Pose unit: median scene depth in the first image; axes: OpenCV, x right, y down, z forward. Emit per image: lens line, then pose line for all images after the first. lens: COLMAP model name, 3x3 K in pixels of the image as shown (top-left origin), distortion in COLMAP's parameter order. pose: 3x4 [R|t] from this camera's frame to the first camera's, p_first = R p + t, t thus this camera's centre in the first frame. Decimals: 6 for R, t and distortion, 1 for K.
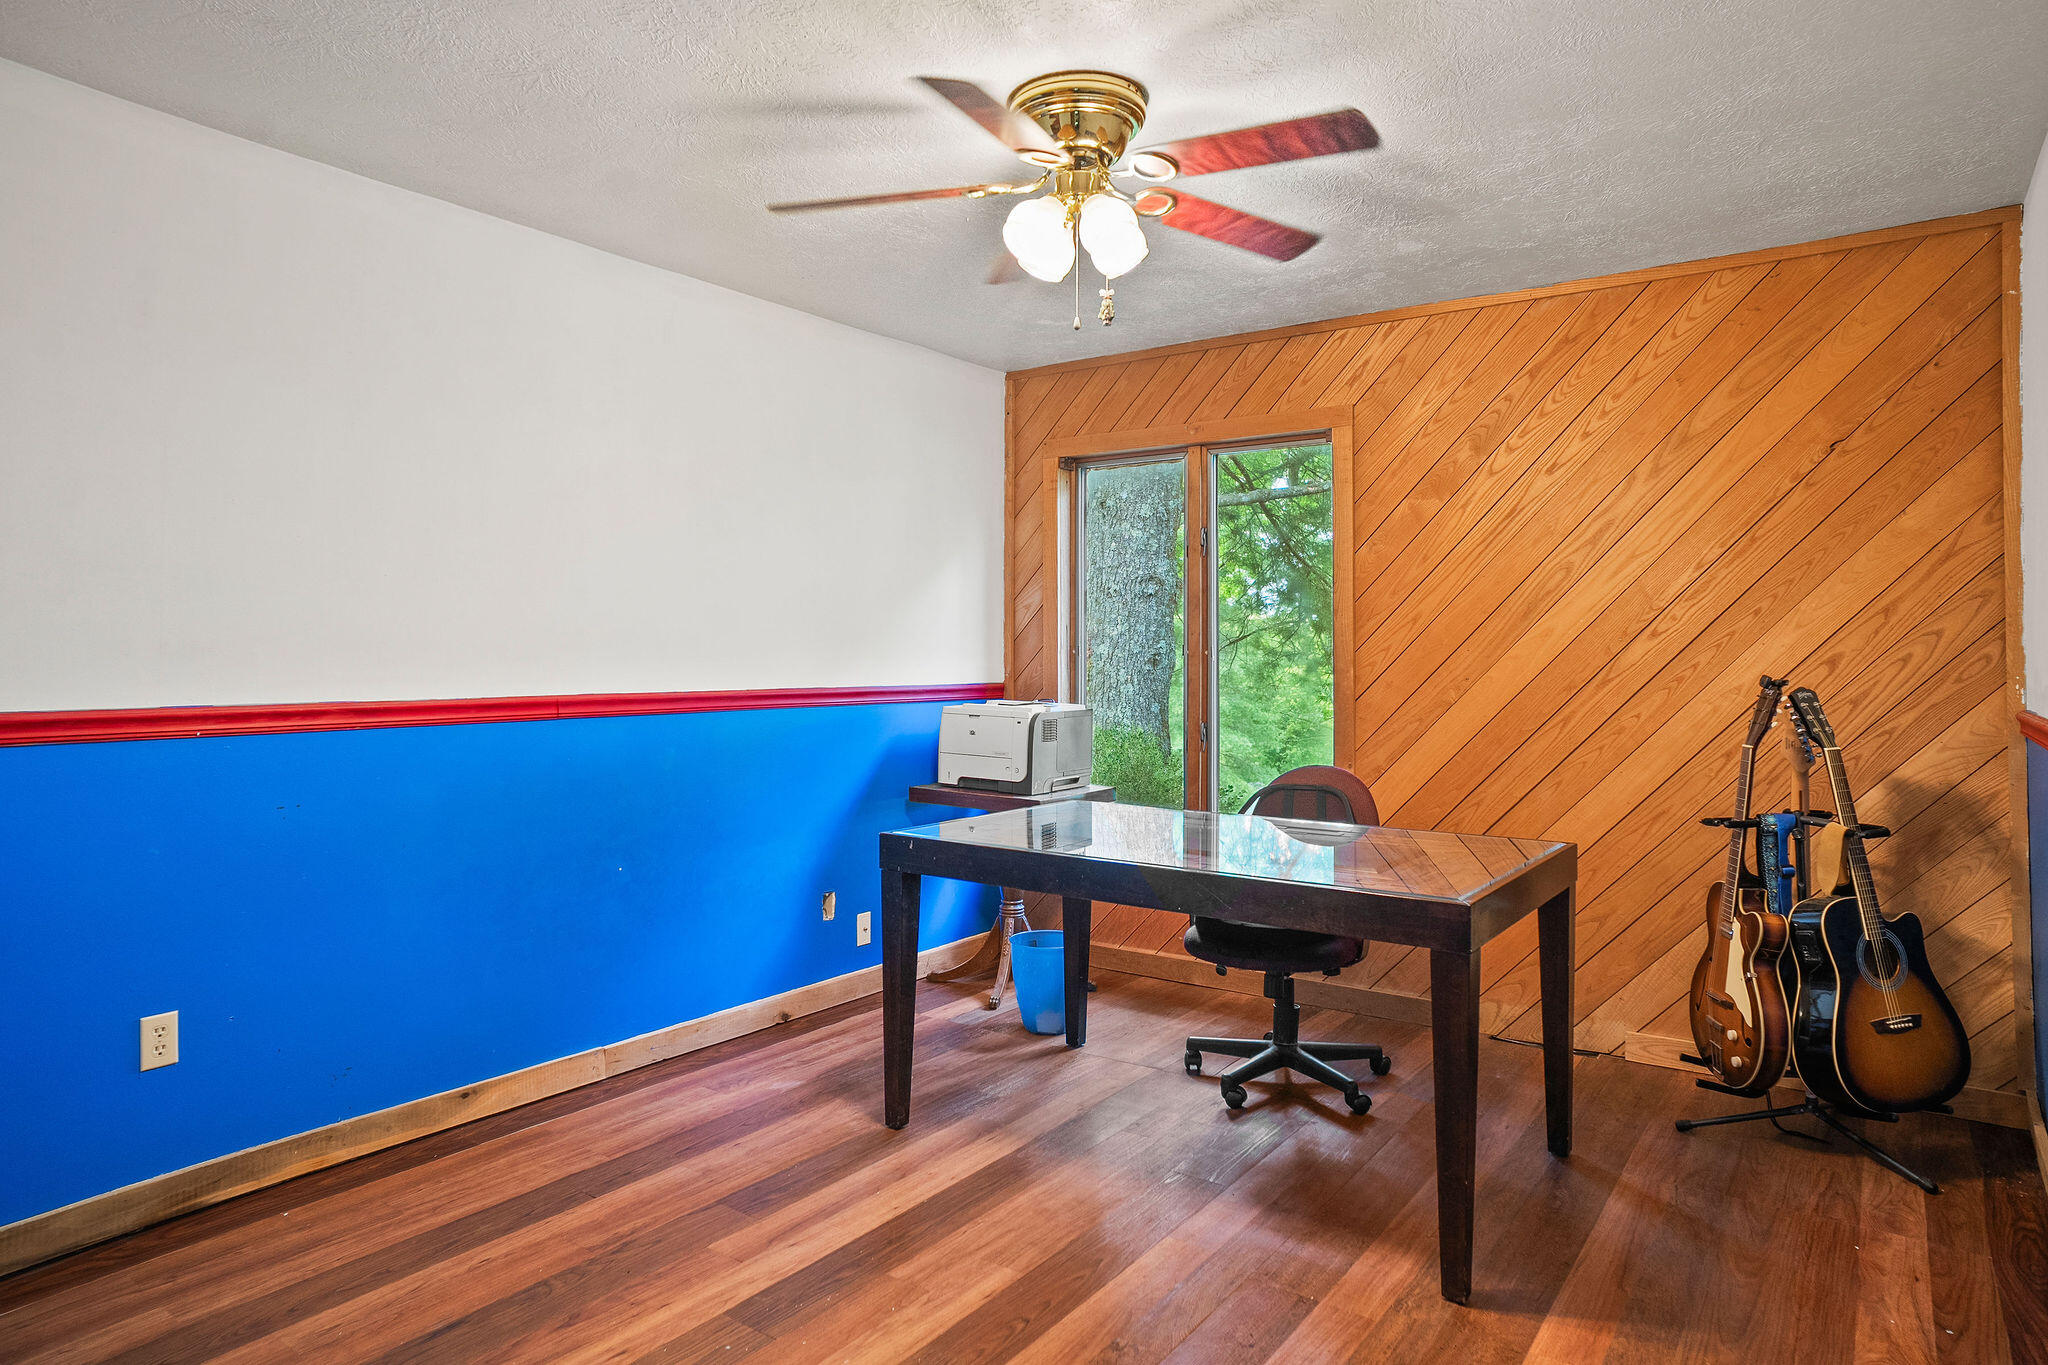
lens RADIAL K [[1237.1, 0, 1036.2], [0, 1237.1, 654.3], [0, 0, 1]] dist [-0.041688, 0.055159]
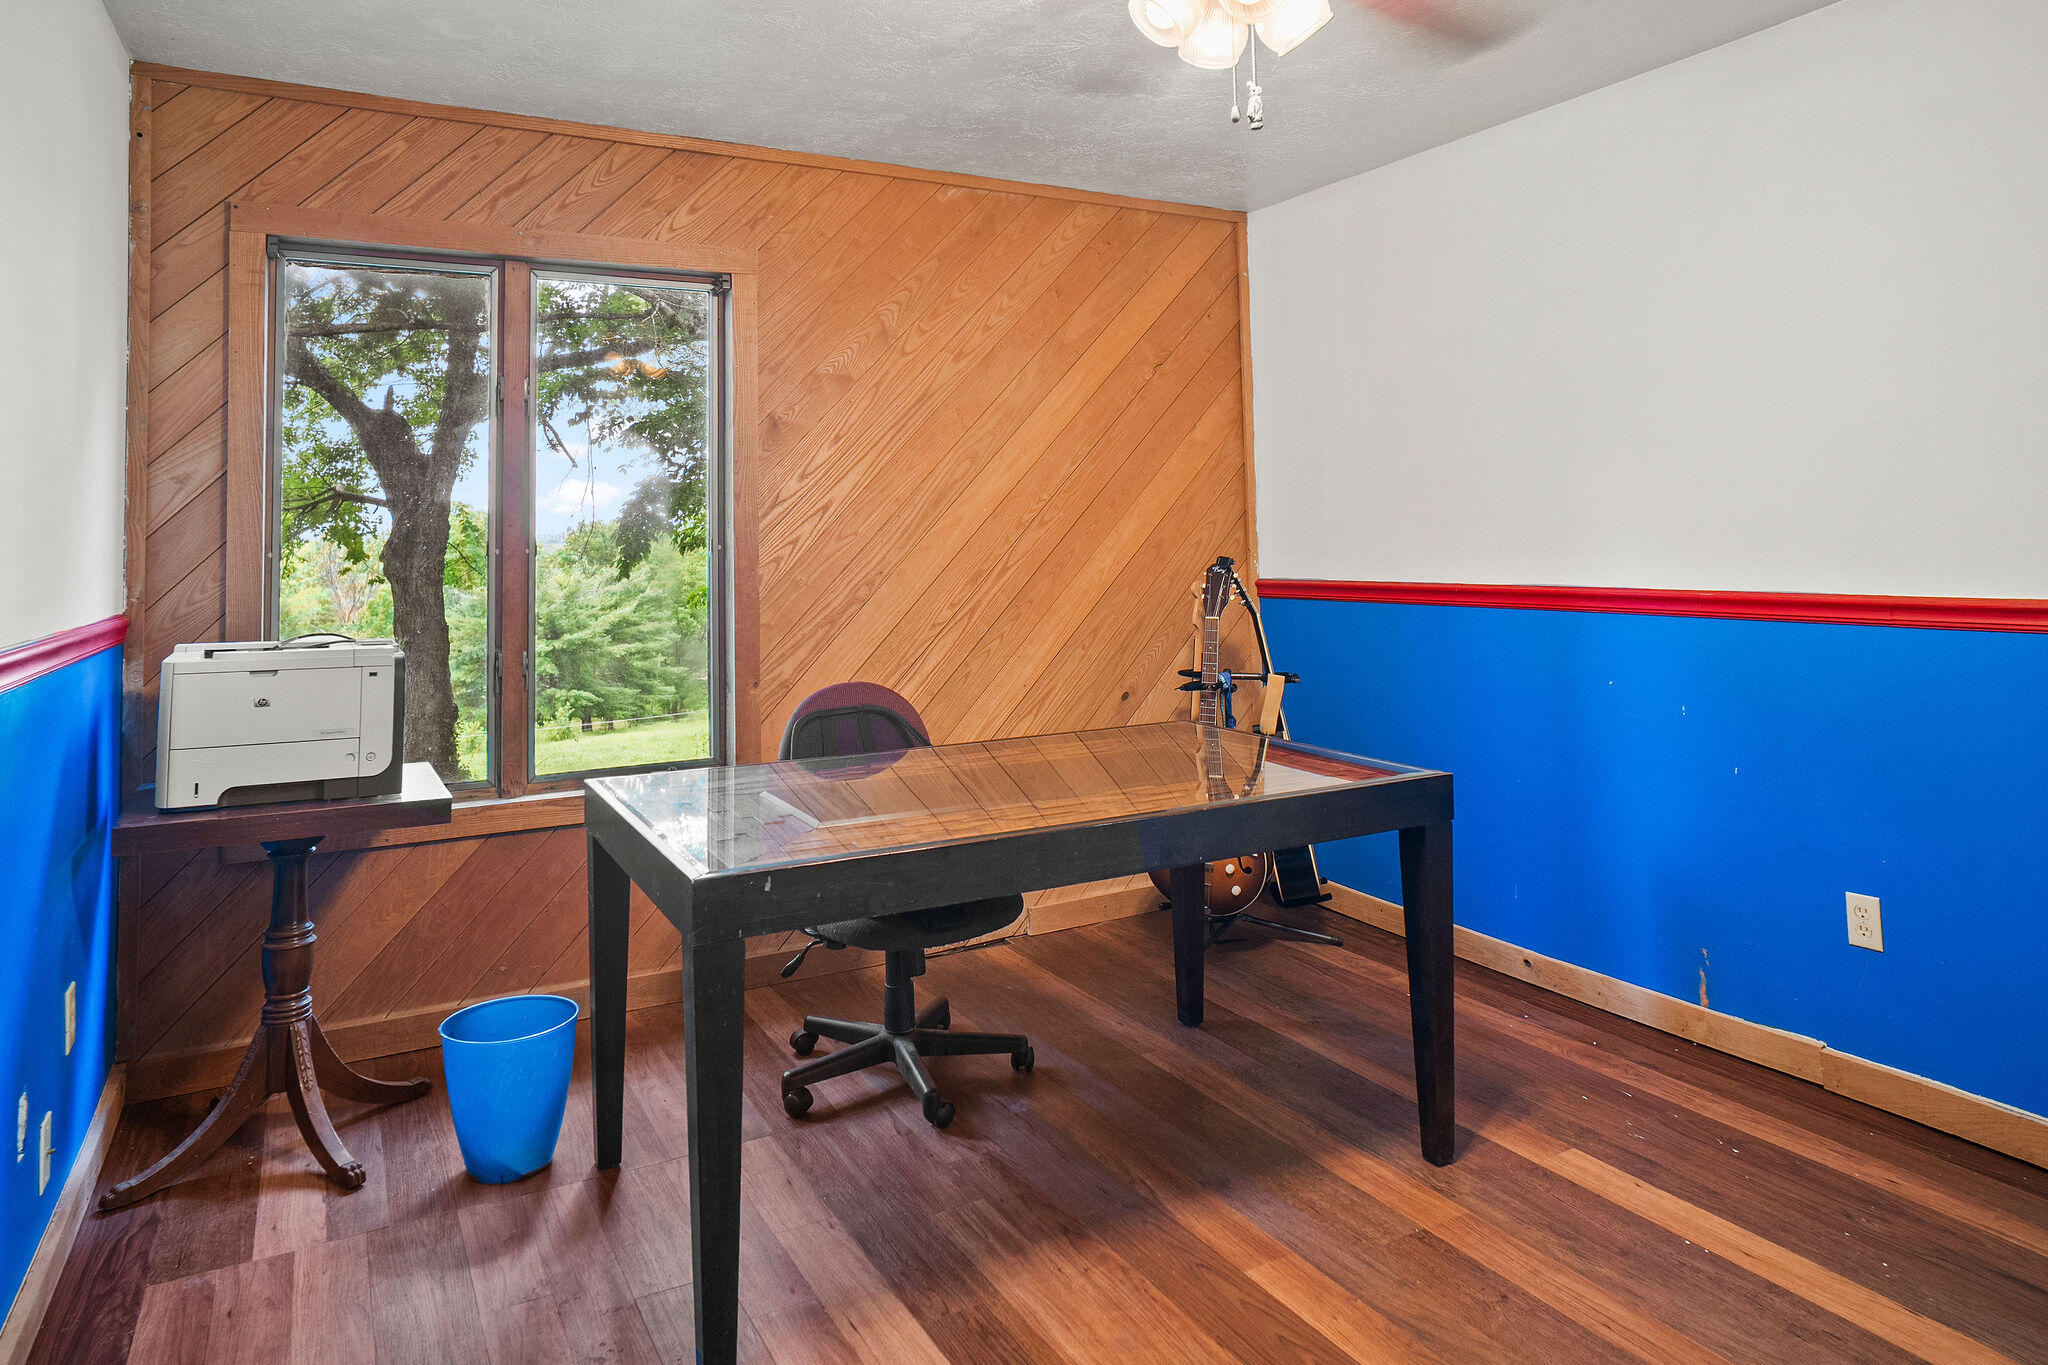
lens RADIAL K [[1236.1, 0, 1021.6], [0, 1236.1, 504.4], [0, 0, 1]] dist [-0.092509, 0.111706]
pose [[0.435545, 0.016546, 0.900015, -0.469040], [0.022227, 0.999329, -0.029128, -0.002057], [-0.899893, 0.032691, 0.434885, 0.545539]]
